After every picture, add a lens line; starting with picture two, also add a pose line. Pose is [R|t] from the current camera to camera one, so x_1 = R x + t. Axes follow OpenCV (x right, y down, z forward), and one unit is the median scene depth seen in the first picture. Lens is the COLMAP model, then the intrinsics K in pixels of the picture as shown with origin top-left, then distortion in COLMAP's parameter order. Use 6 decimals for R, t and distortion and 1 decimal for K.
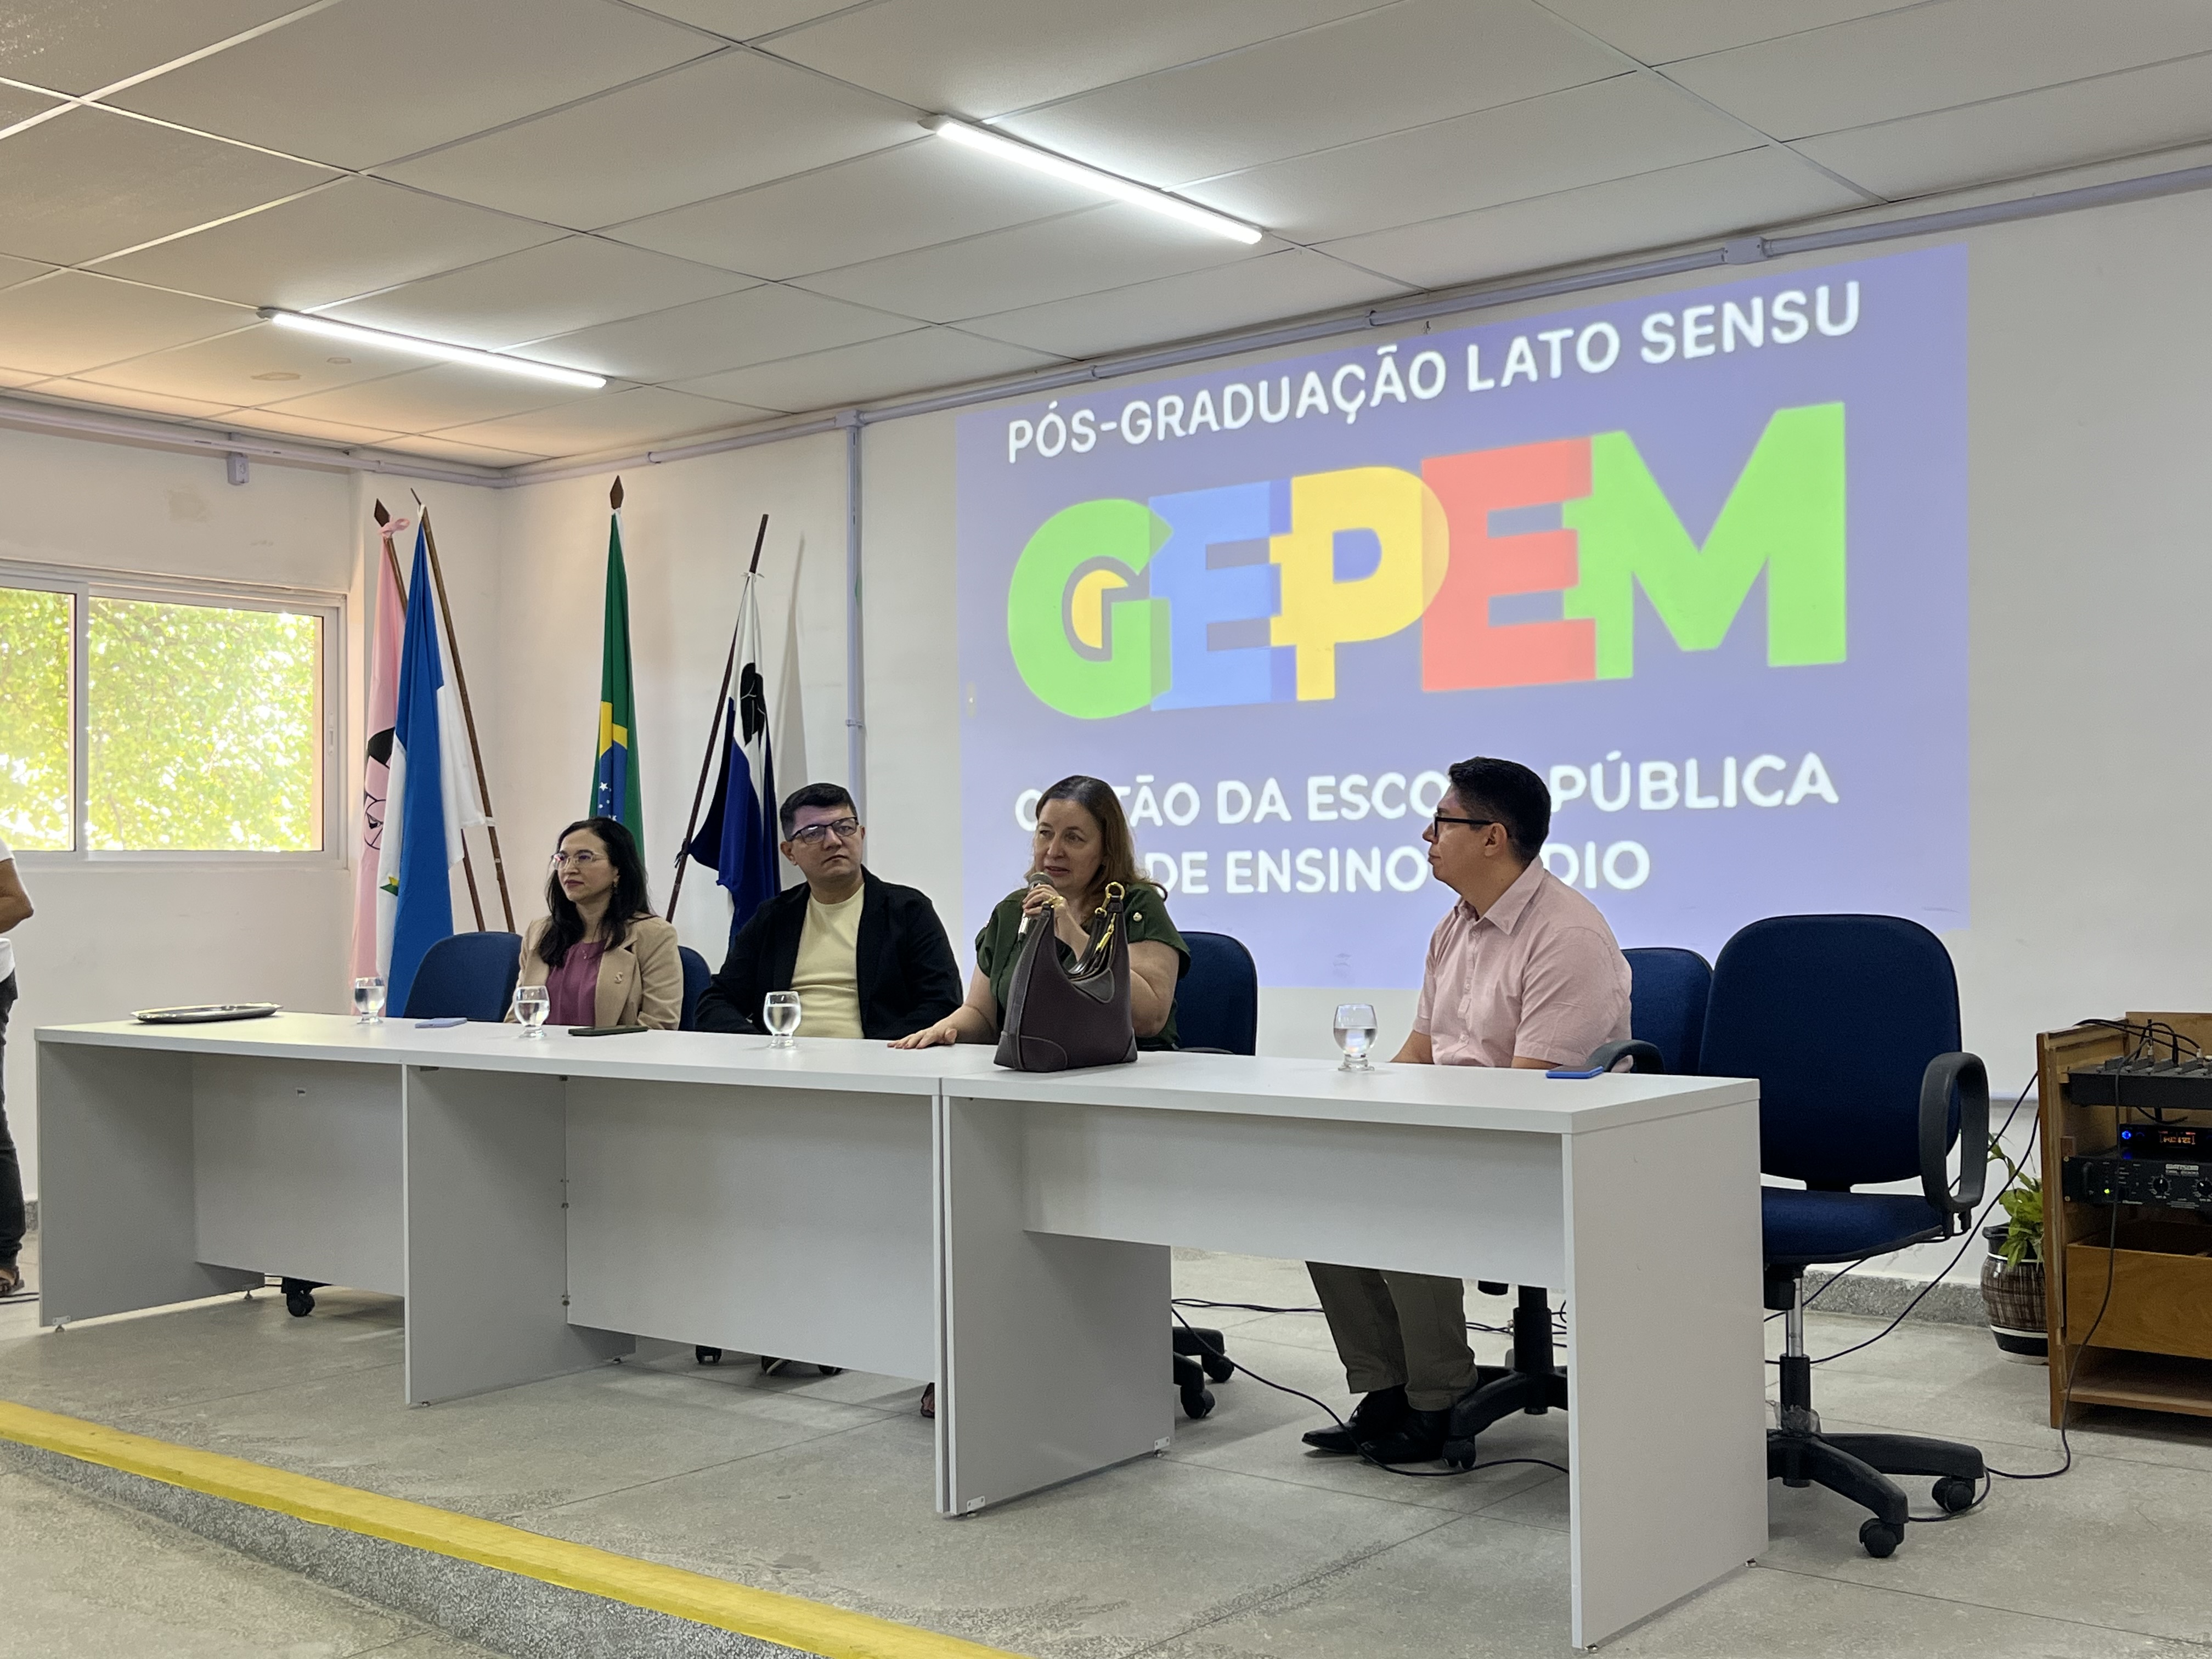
lens RADIAL K [[2371.9, 0, 1136.9], [0, 2371.9, 842.2], [0, 0, 1]] dist [0.027560, 0.000000]
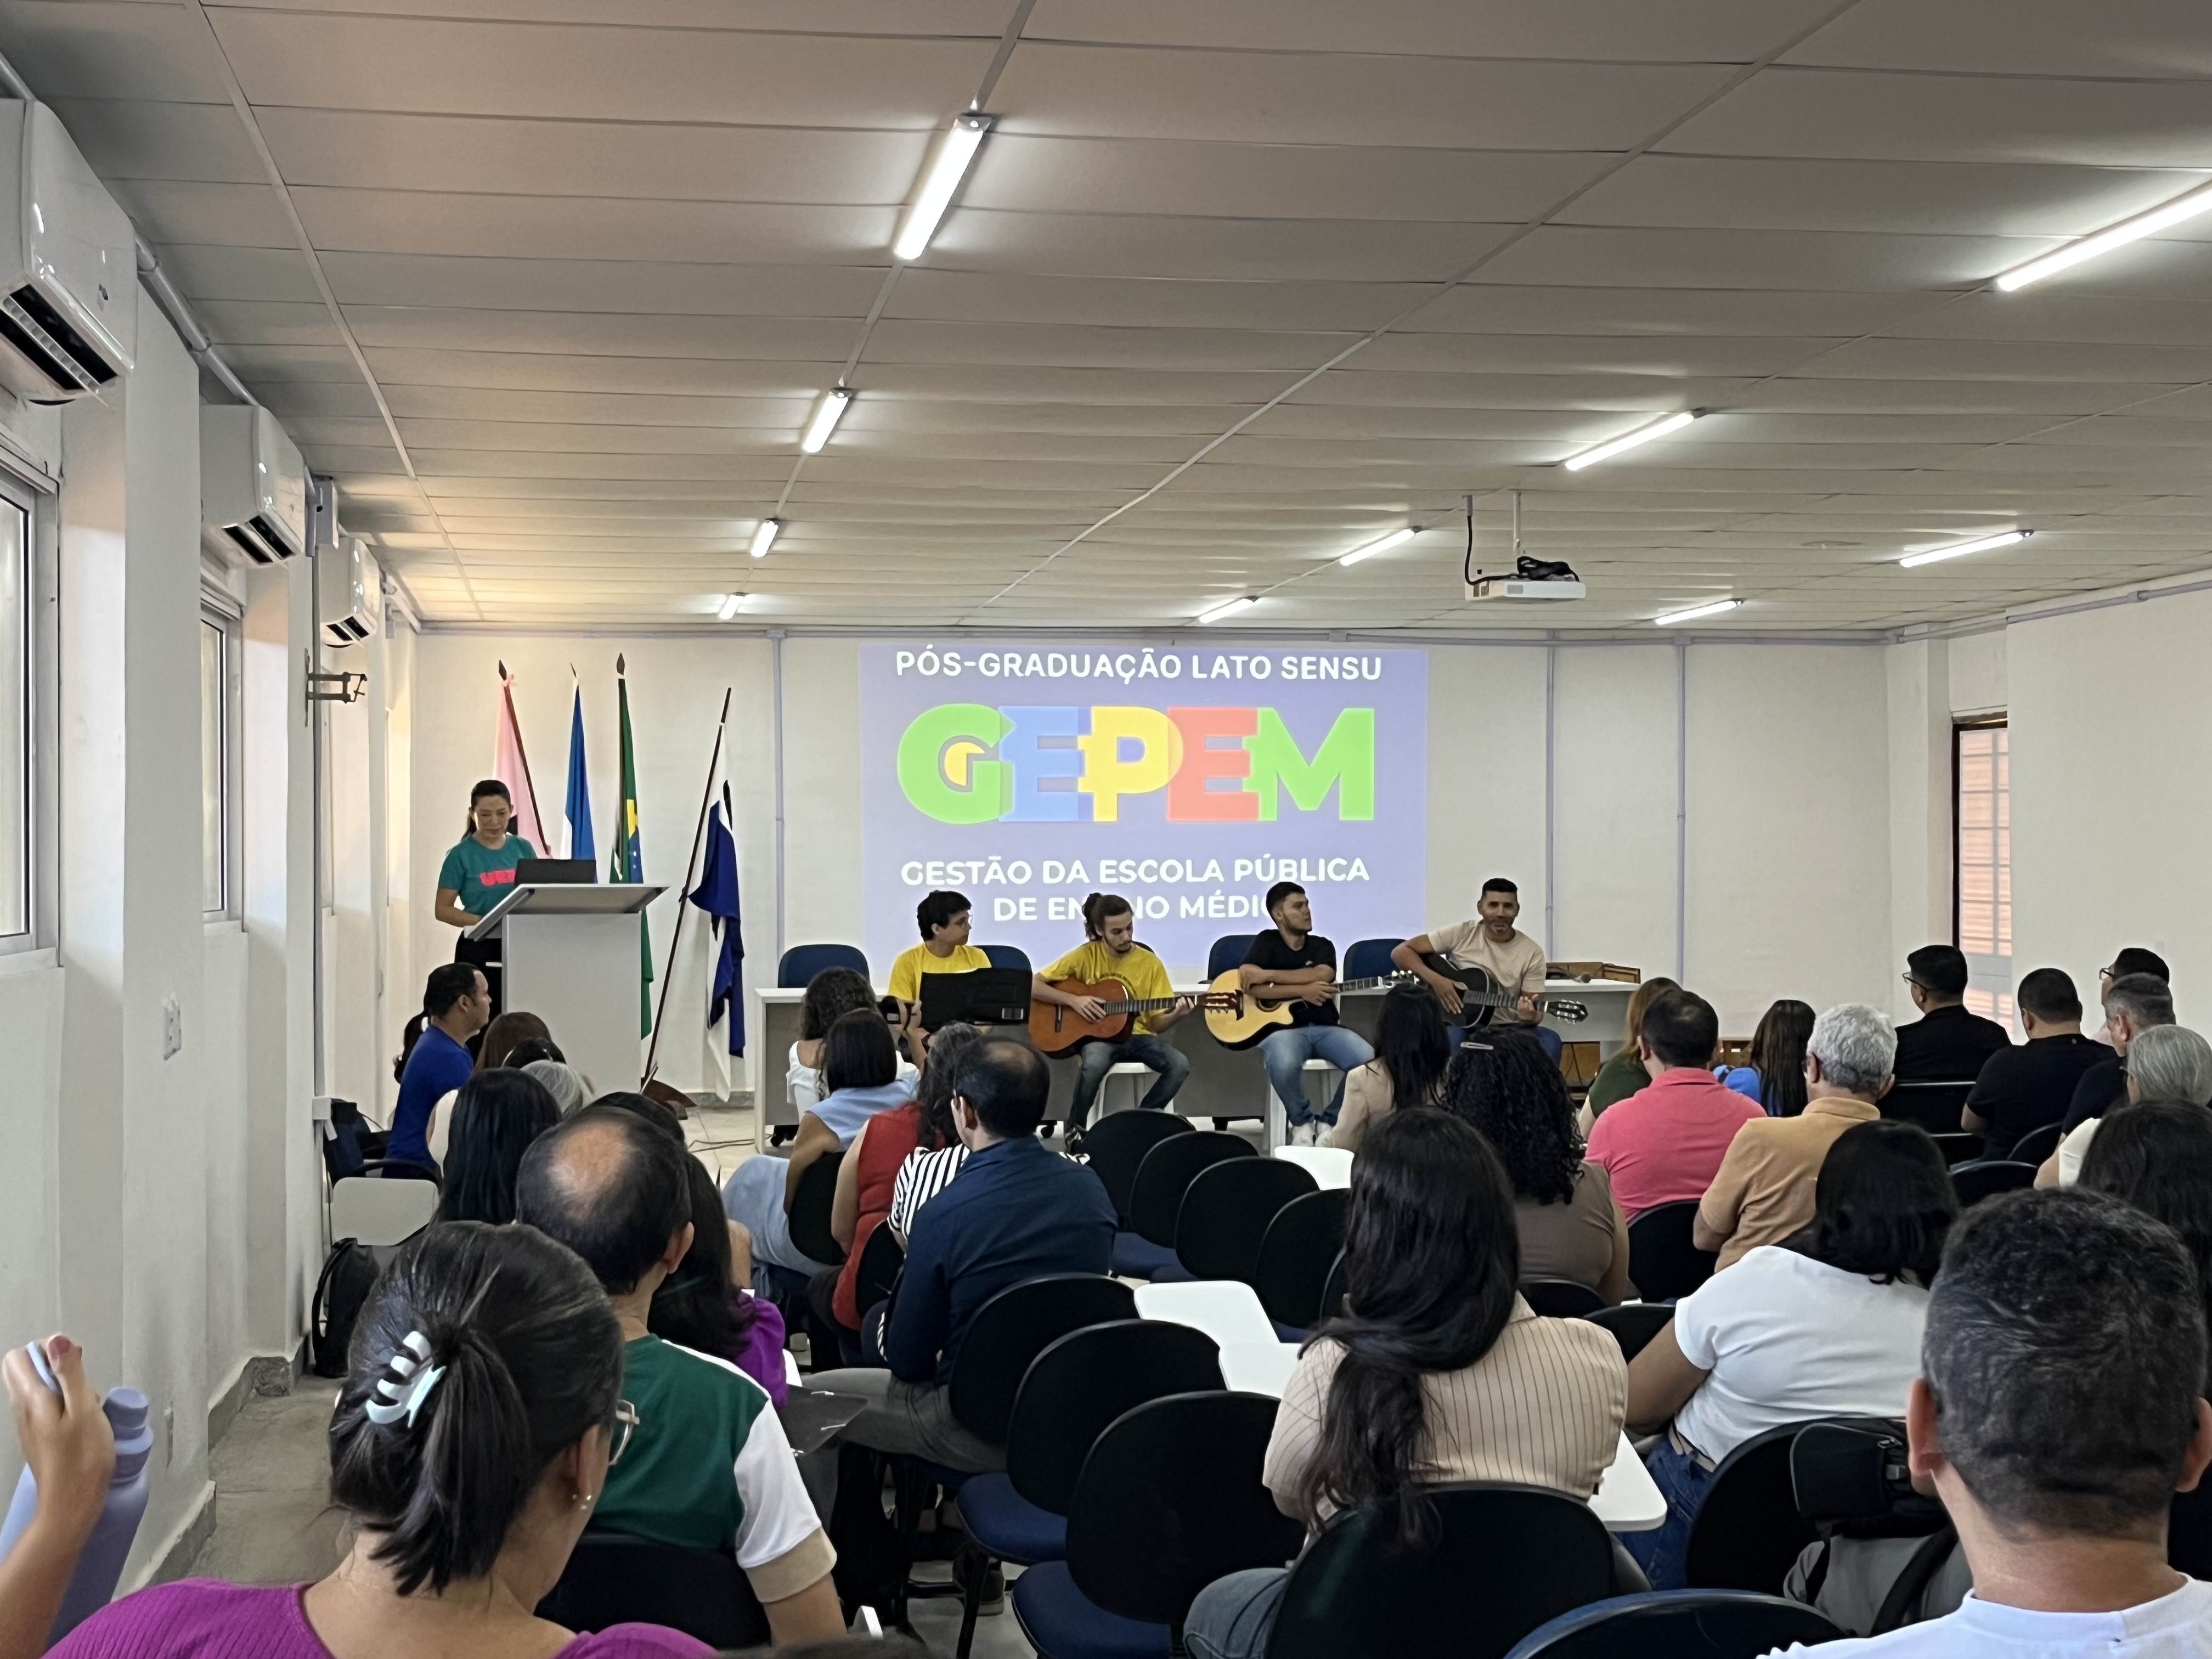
lens RADIAL K [[3010.0, 0, 1181.2], [0, 3010.0, 860.5], [0, 0, 1]] dist [0.059991, 0.000000]
pose [[0.652875, 0.012957, 0.757355, -1.792241], [-0.013349, 0.999895, -0.005599, -0.014614], [-0.757348, -0.006454, 0.652979, -0.686123]]
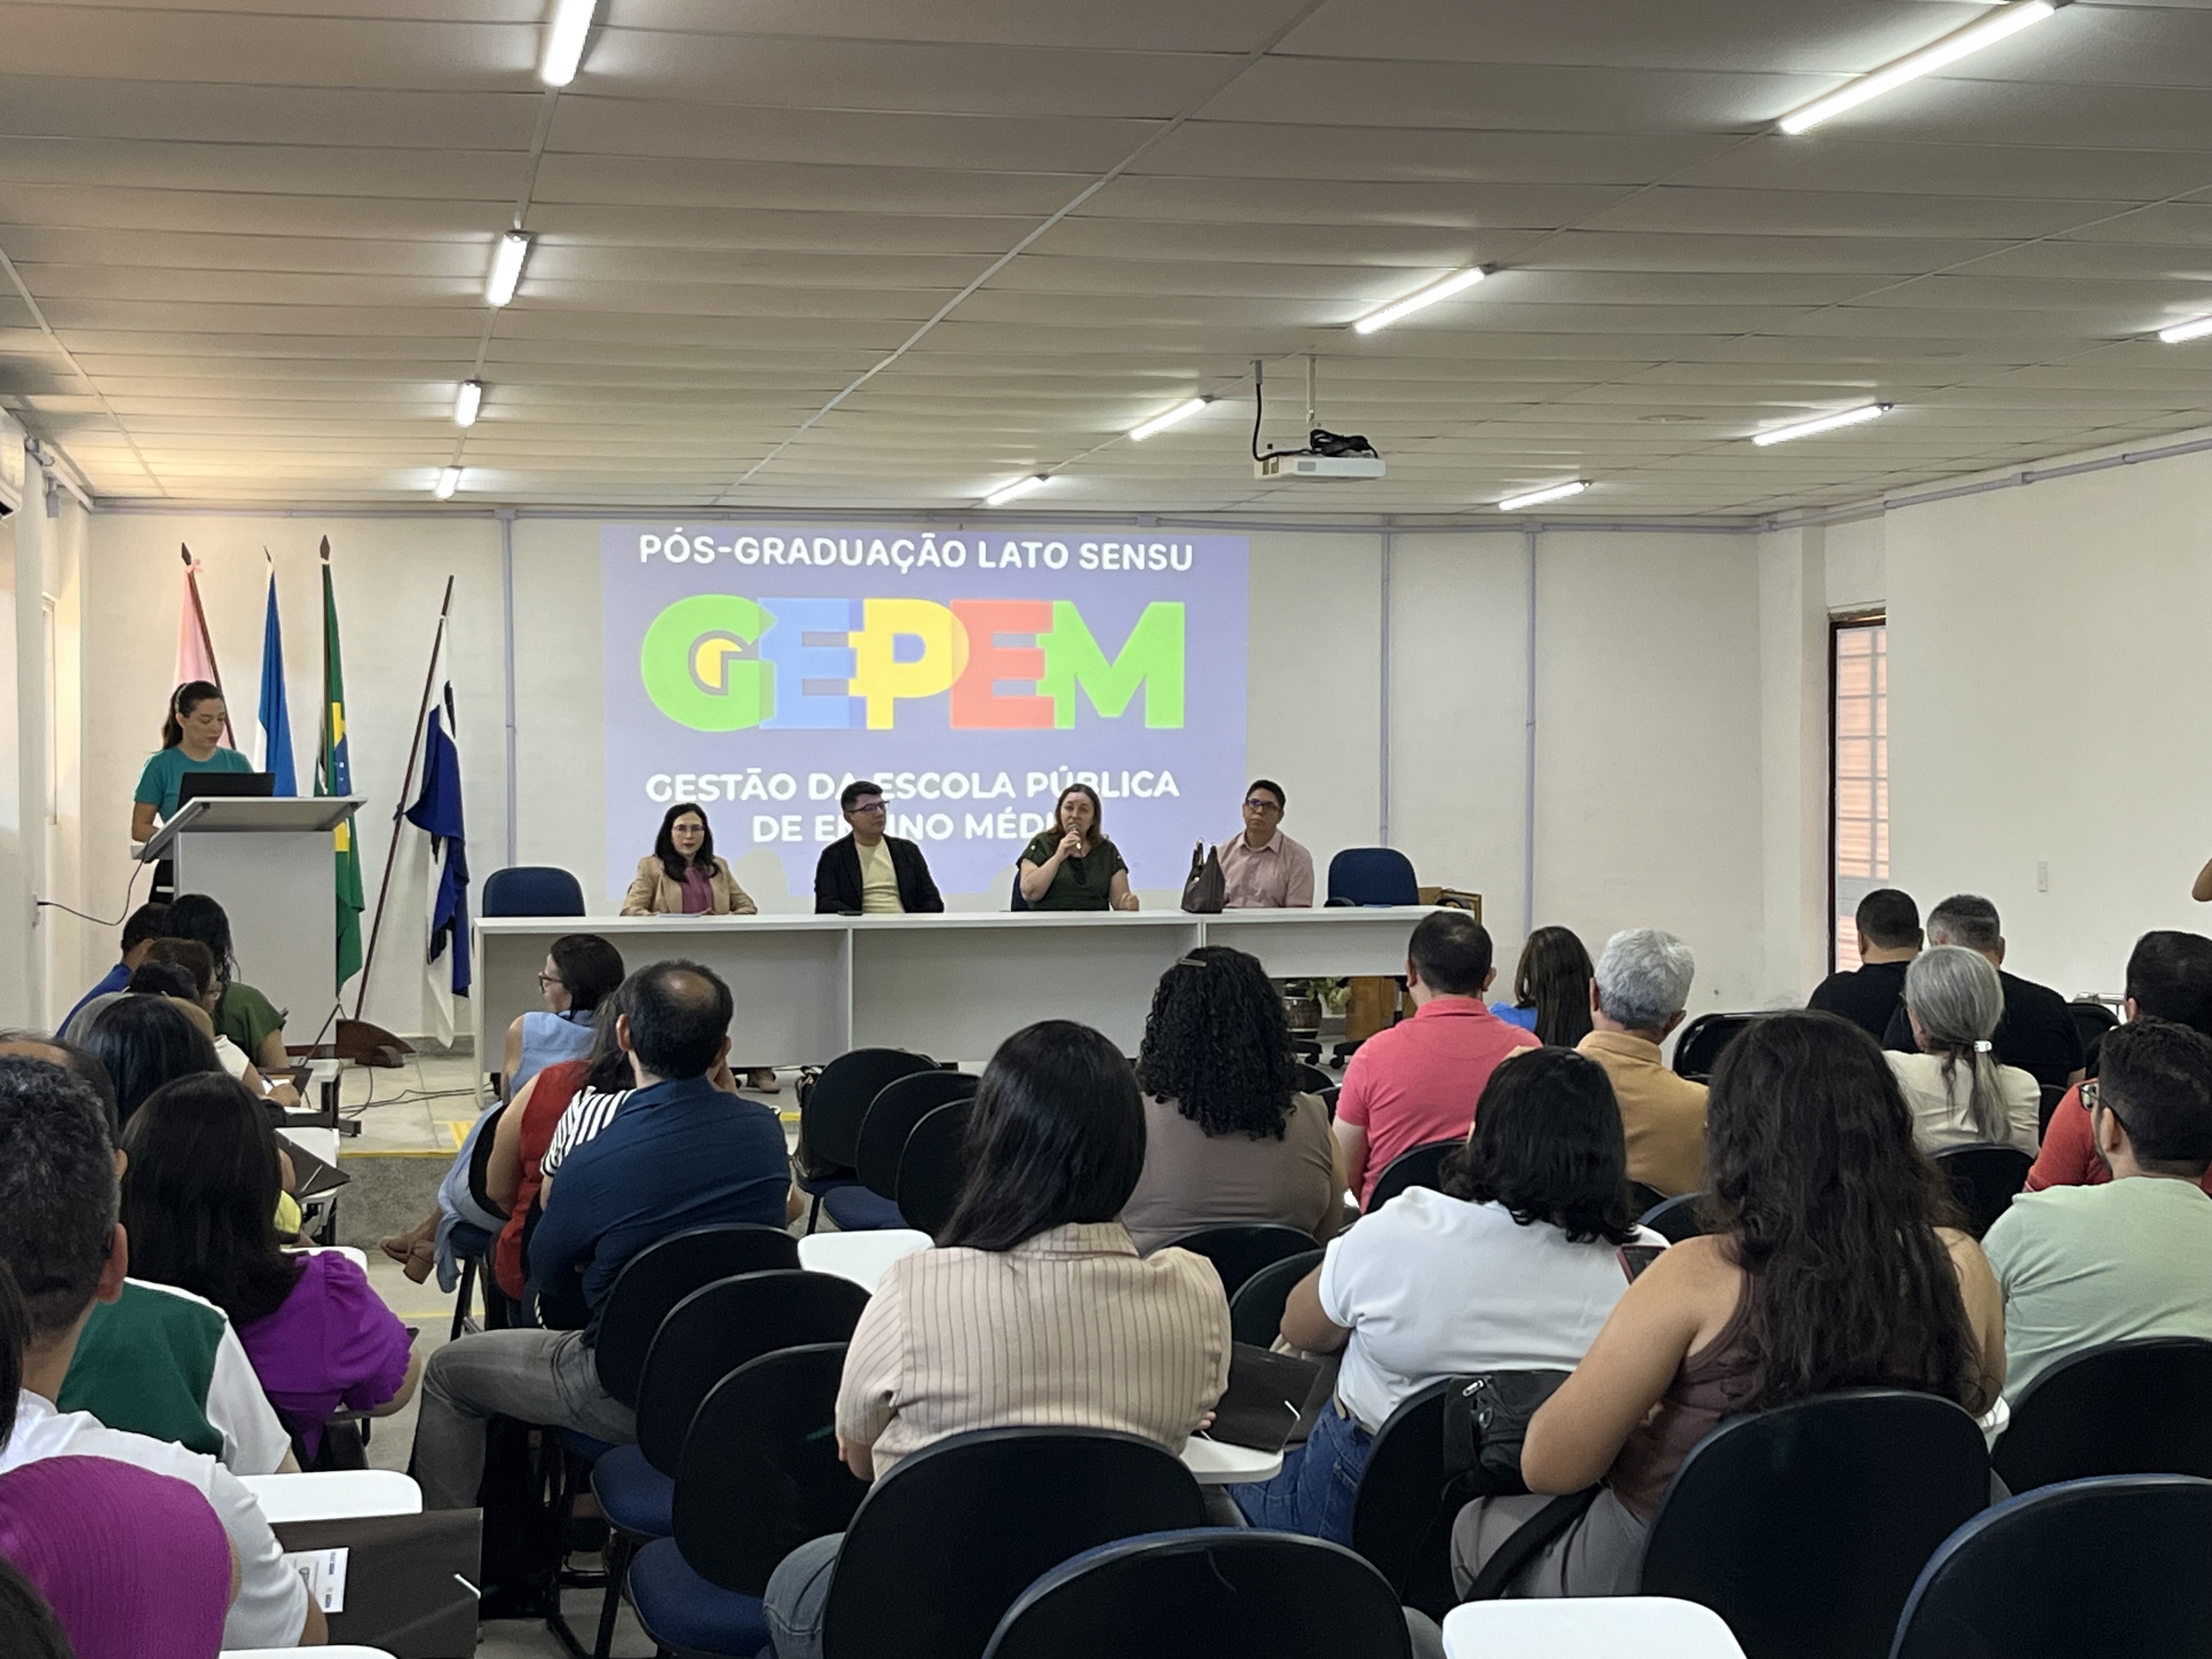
lens RADIAL K [[3419.3, 0, 1183.8], [0, 3419.3, 858.2], [0, 0, 1]] dist [0.072303, 0.000000]
pose [[0.617404, -0.004831, 0.786631, -1.779534], [-0.013532, 0.999768, 0.016760, -0.010596], [-0.786530, -0.020992, 0.617195, -0.734283]]
